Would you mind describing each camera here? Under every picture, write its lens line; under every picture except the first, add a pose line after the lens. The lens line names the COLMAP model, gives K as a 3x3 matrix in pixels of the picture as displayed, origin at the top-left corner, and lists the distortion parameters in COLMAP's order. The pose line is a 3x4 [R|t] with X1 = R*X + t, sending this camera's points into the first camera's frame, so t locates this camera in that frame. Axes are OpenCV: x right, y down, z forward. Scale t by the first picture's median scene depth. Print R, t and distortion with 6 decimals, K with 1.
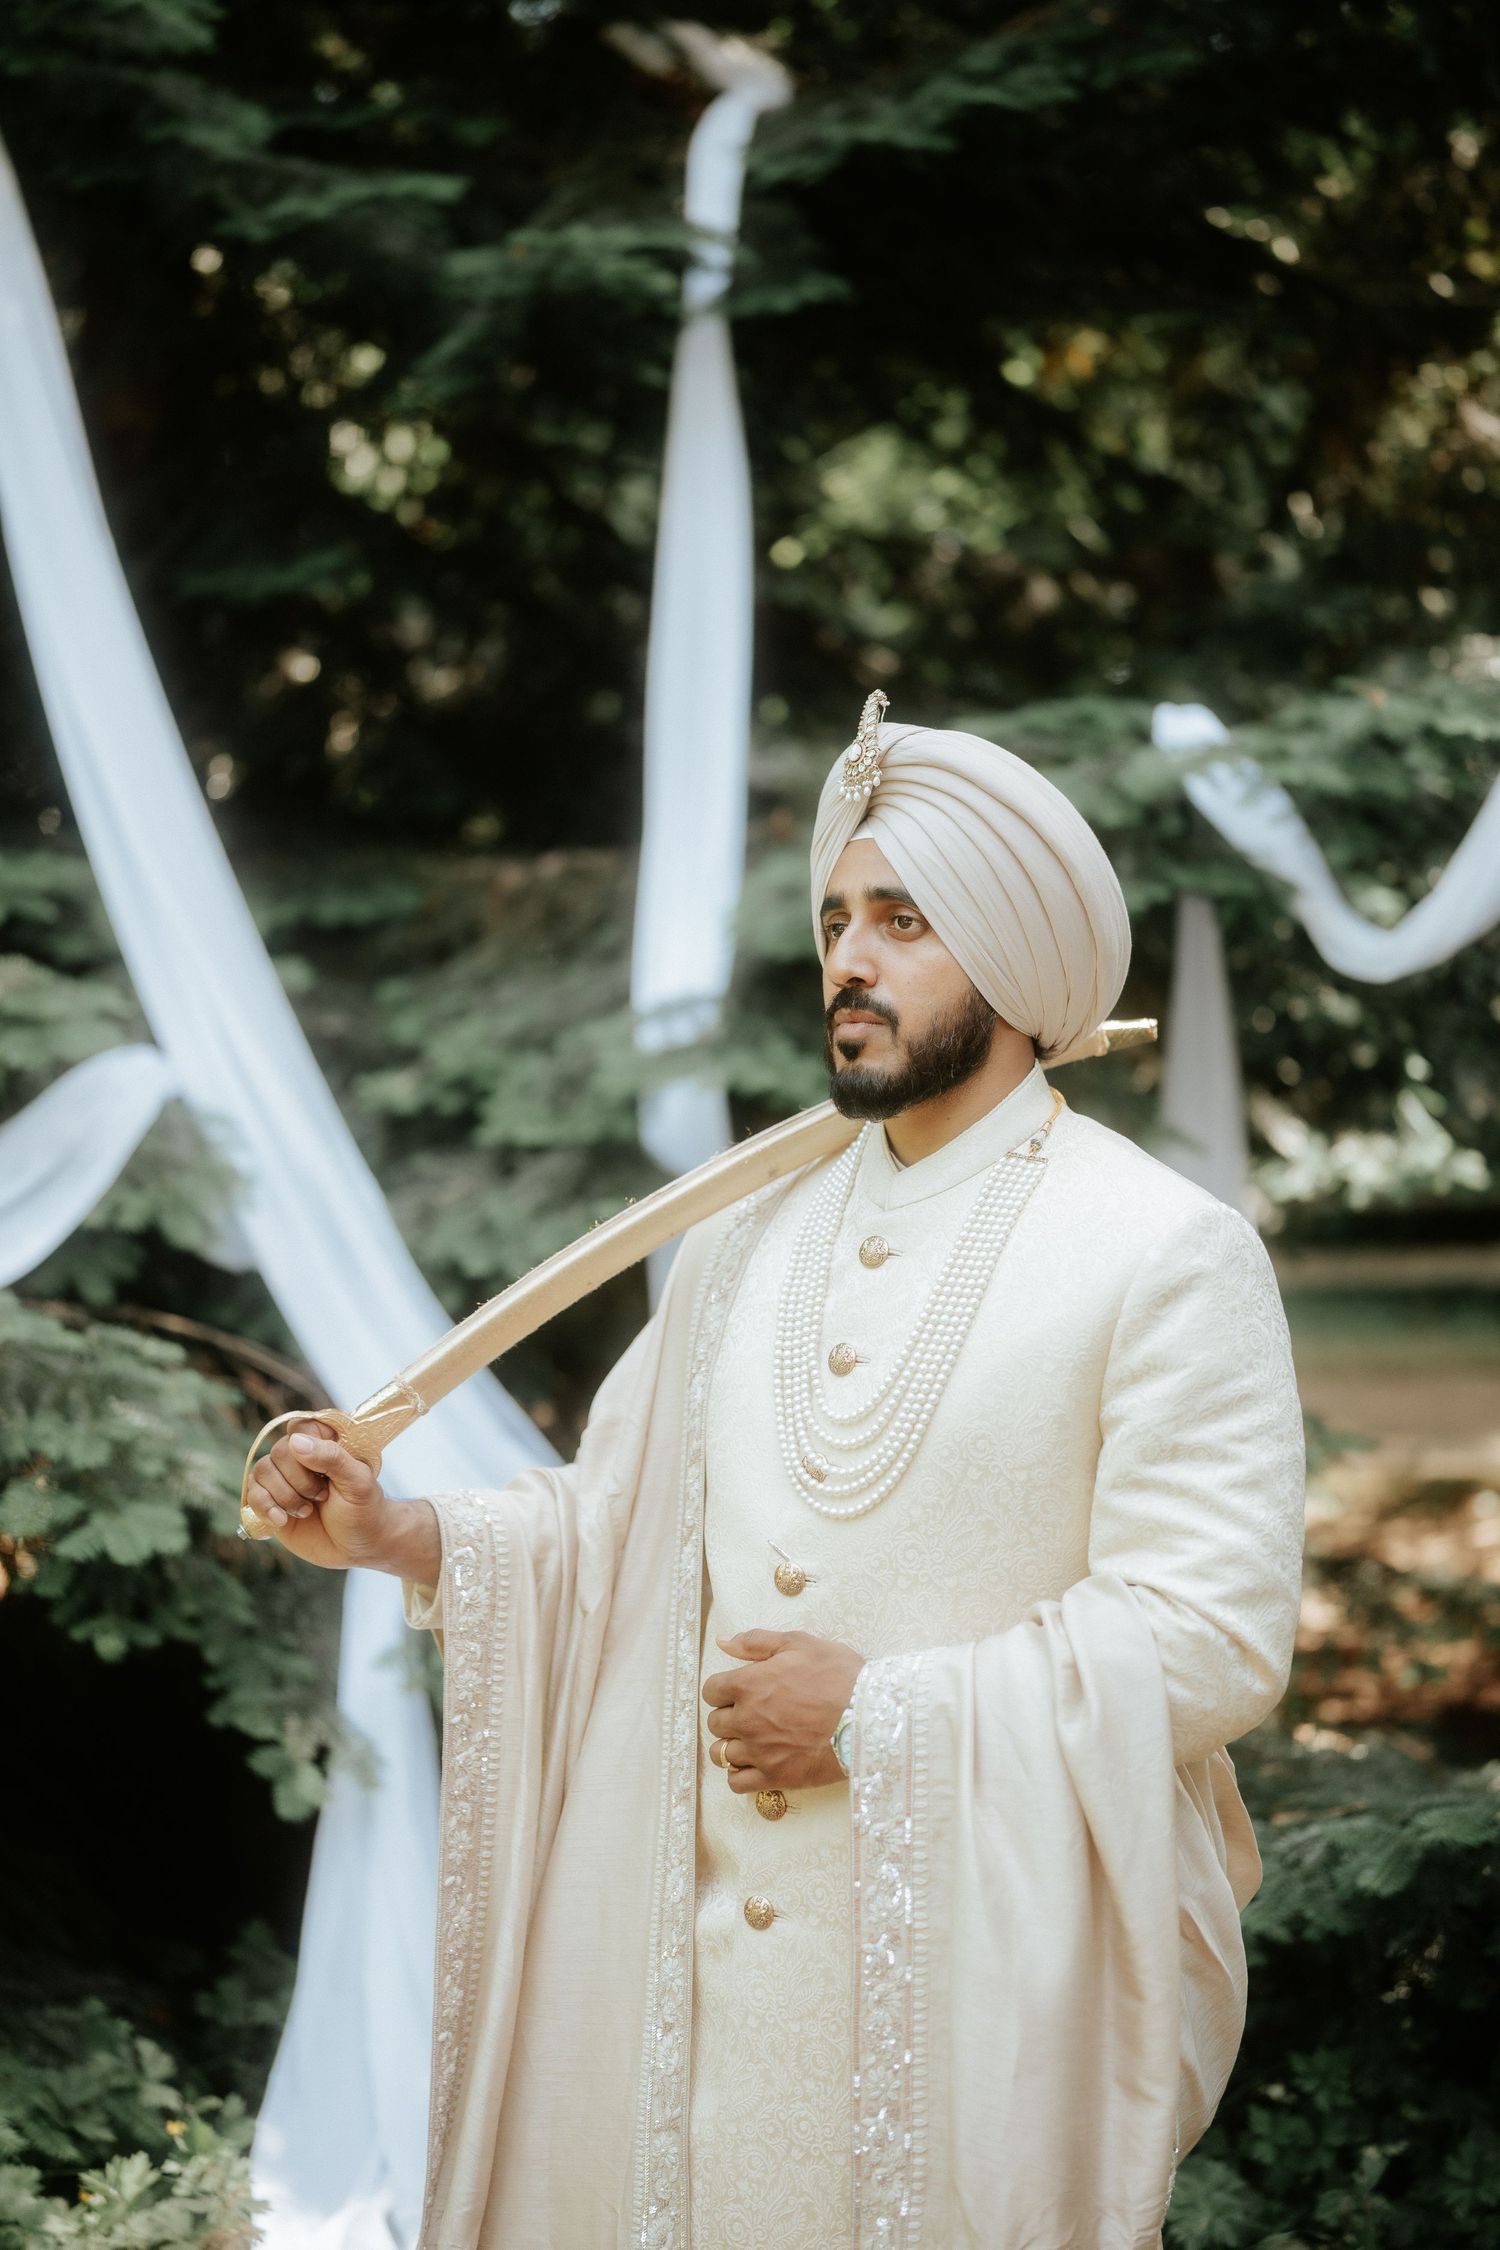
lens RADIAL K [[3123.4, 0, 749.6], [0, 3123.4, 1123.9], [0, 0, 1]] dist [-0.006061, 0.000000]
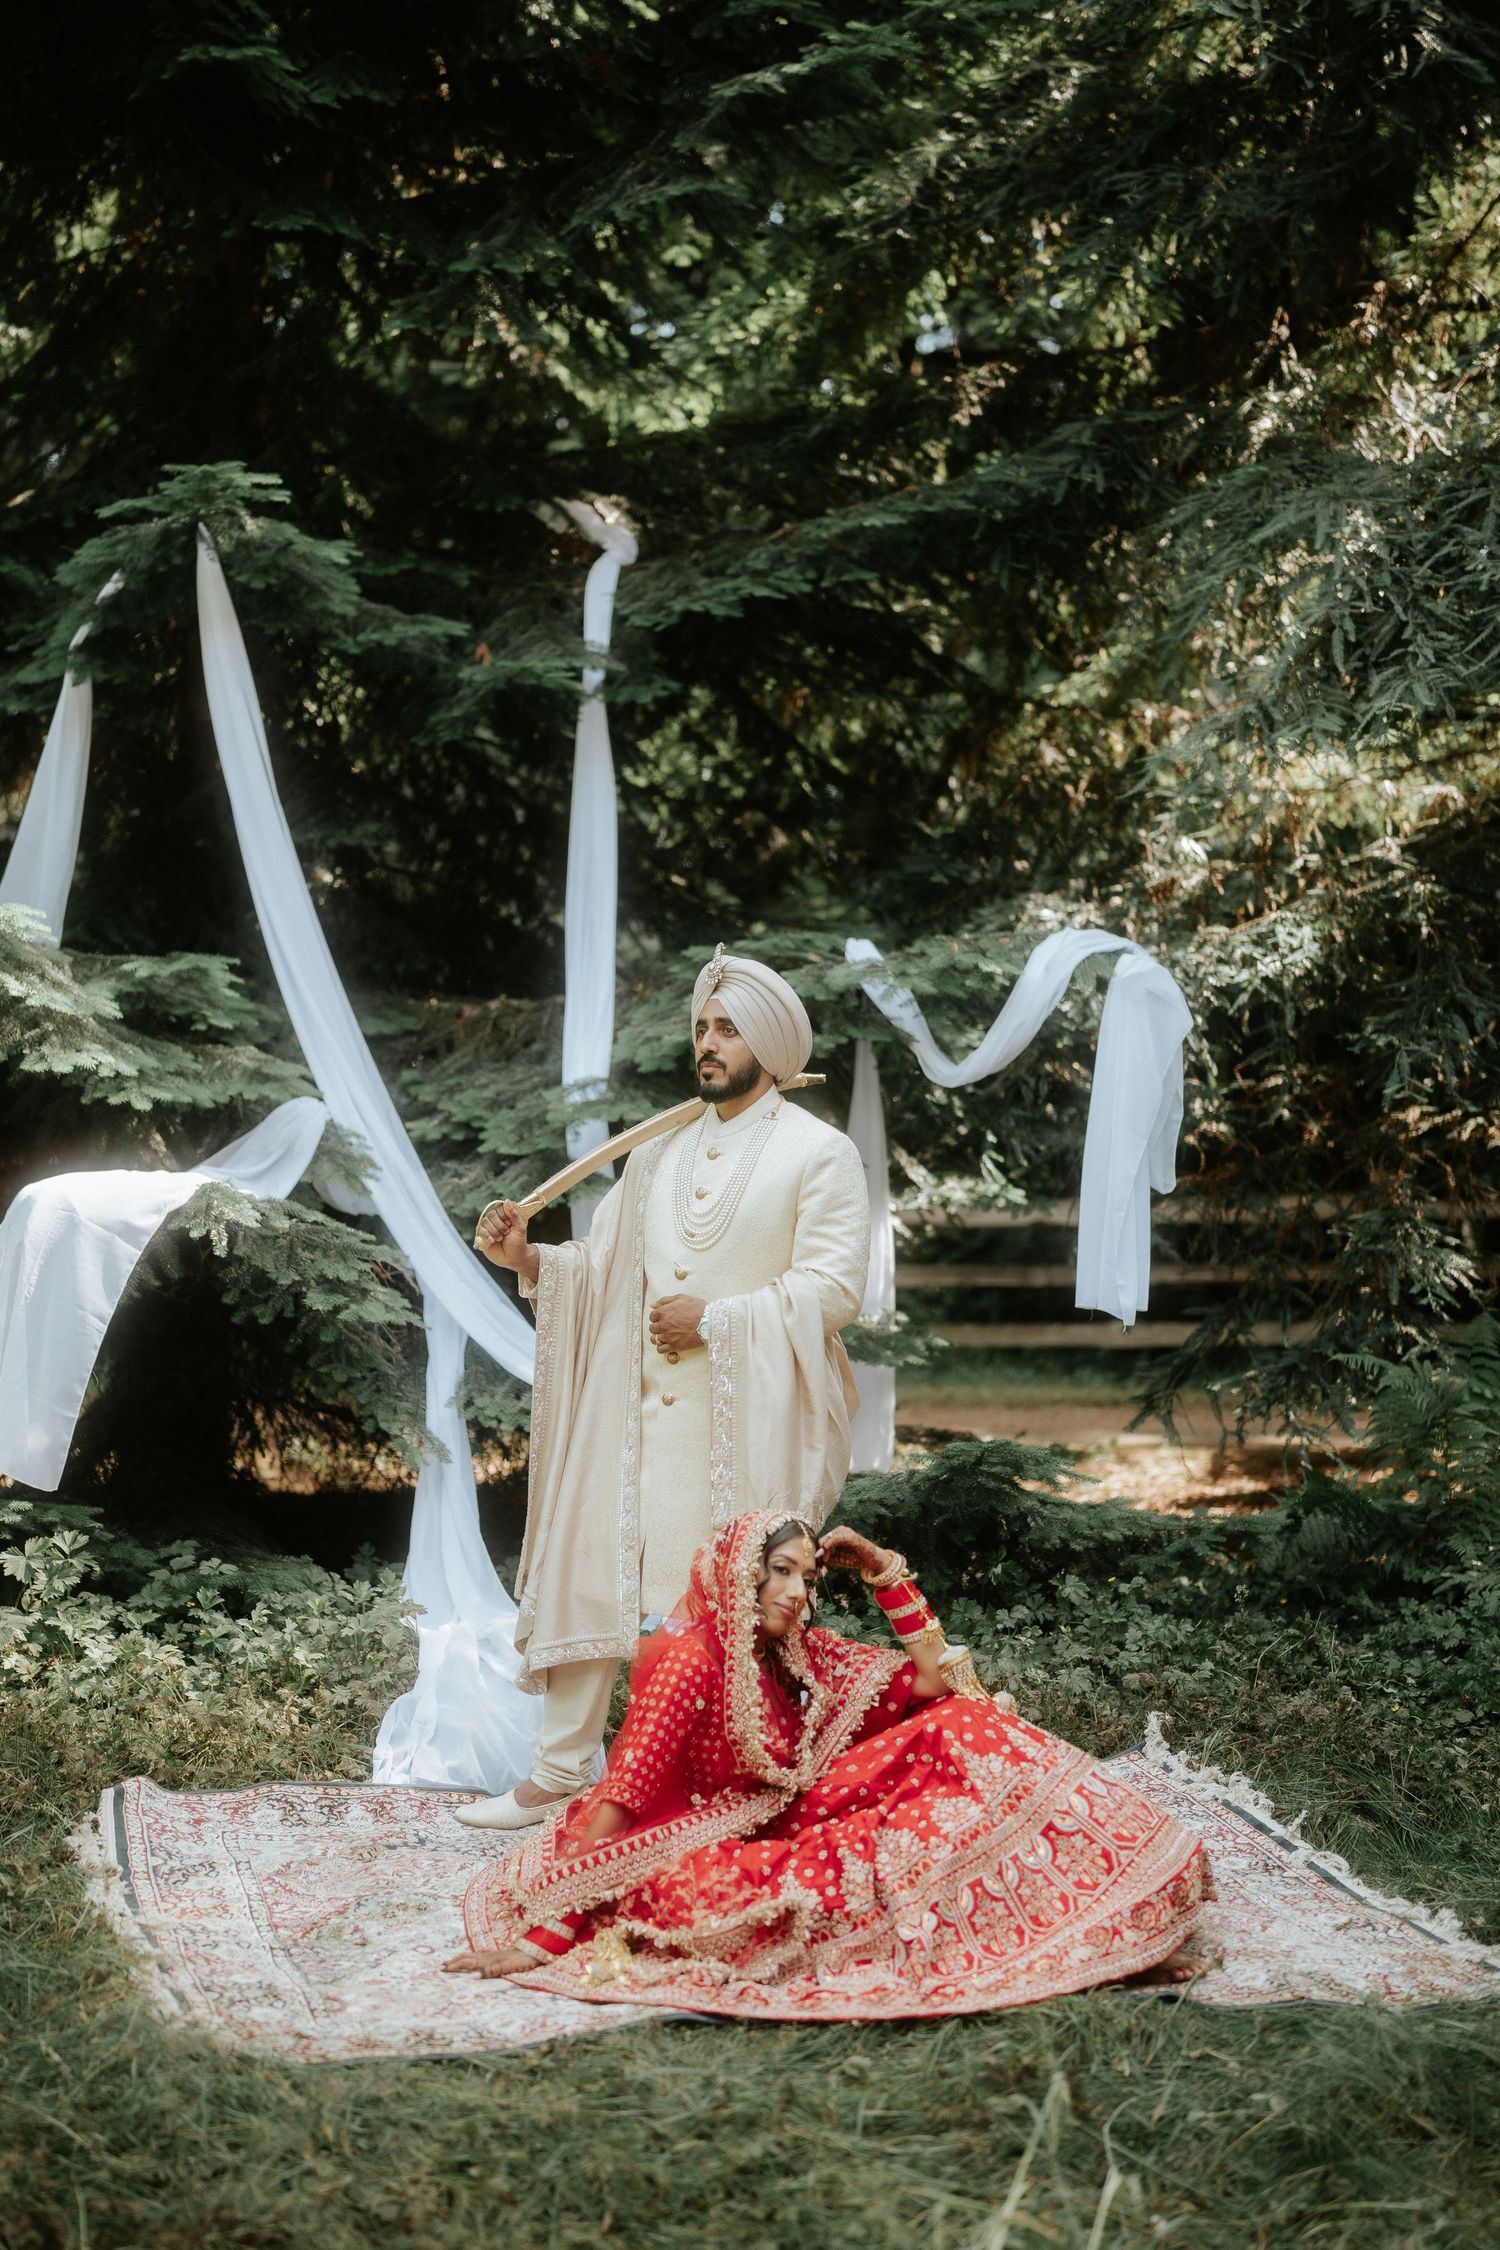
lens RADIAL K [[3123.4, 0, 808.3], [0, 3123.4, 1122.7], [0, 0, 1]] dist [-0.006061, 0.000000]
pose [[0.994333, 0.026678, 0.102905, -0.092793], [-0.021253, 0.998344, -0.053457, 0.092885], [-0.104161, 0.050967, 0.993254, -0.987424]]
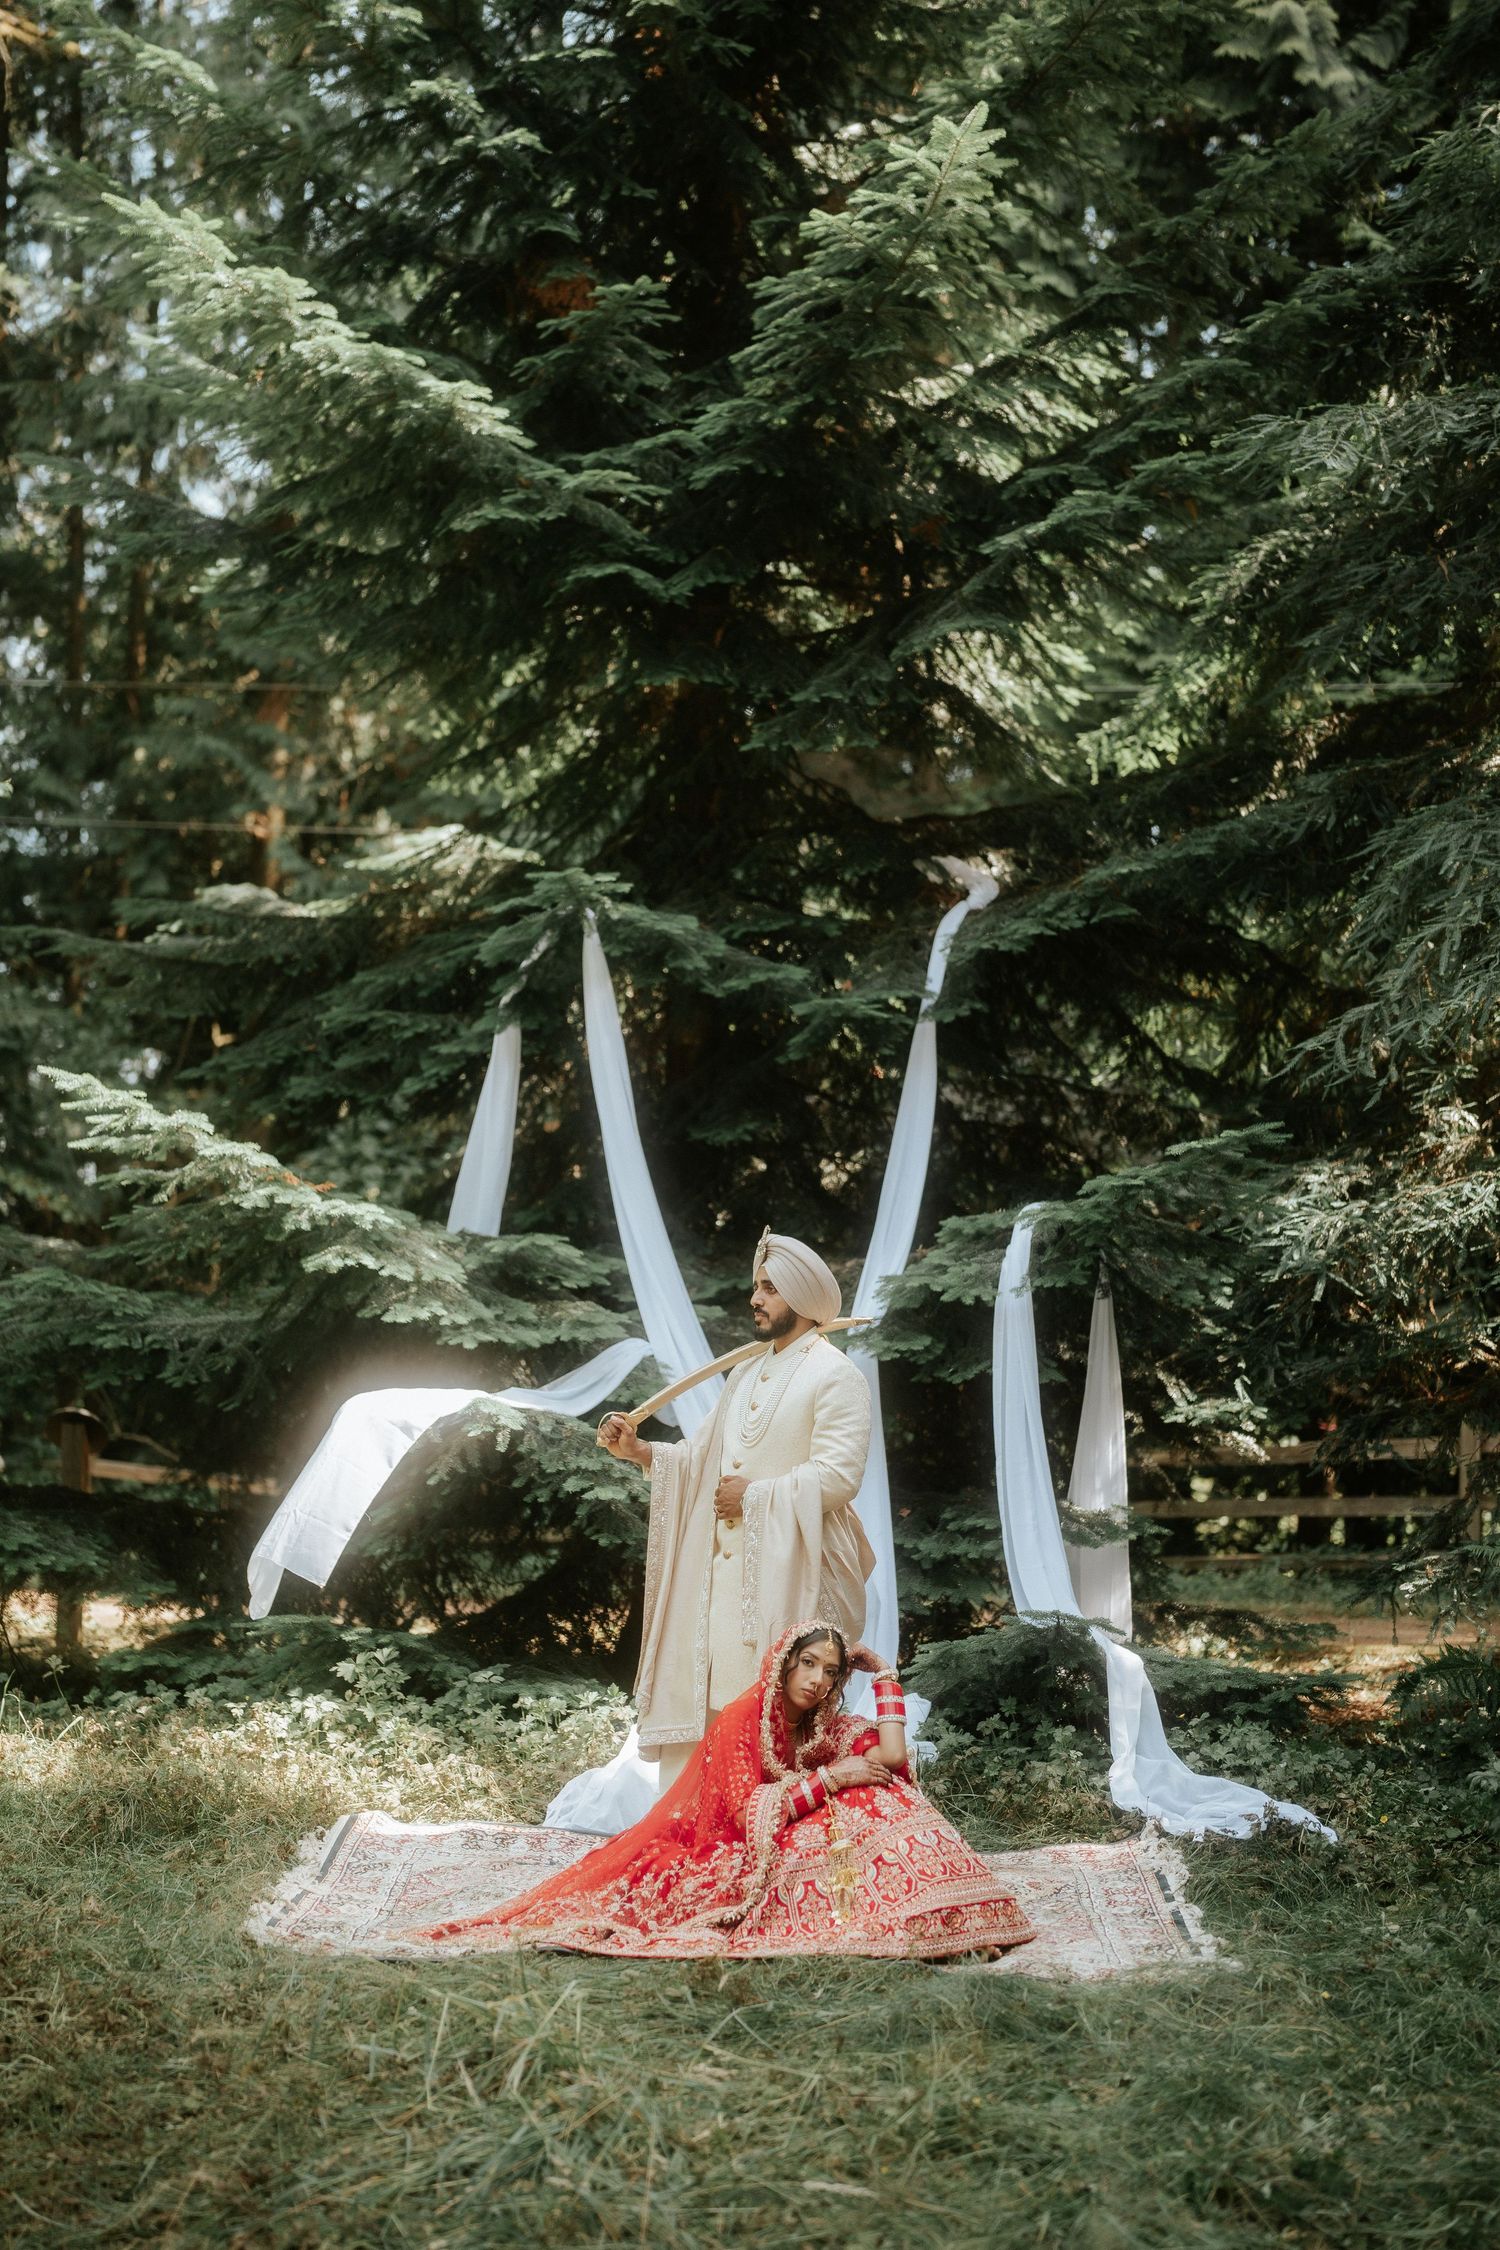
lens RADIAL K [[3123.4, 0, 762.4], [0, 3123.4, 1123.9], [0, 0, 1]] dist [-0.006061, 0.000000]
pose [[0.969781, 0.002963, -0.243961, 0.556681], [-0.032875, 0.992394, -0.118632, 0.108544], [0.241754, 0.123067, 0.962502, -1.538266]]
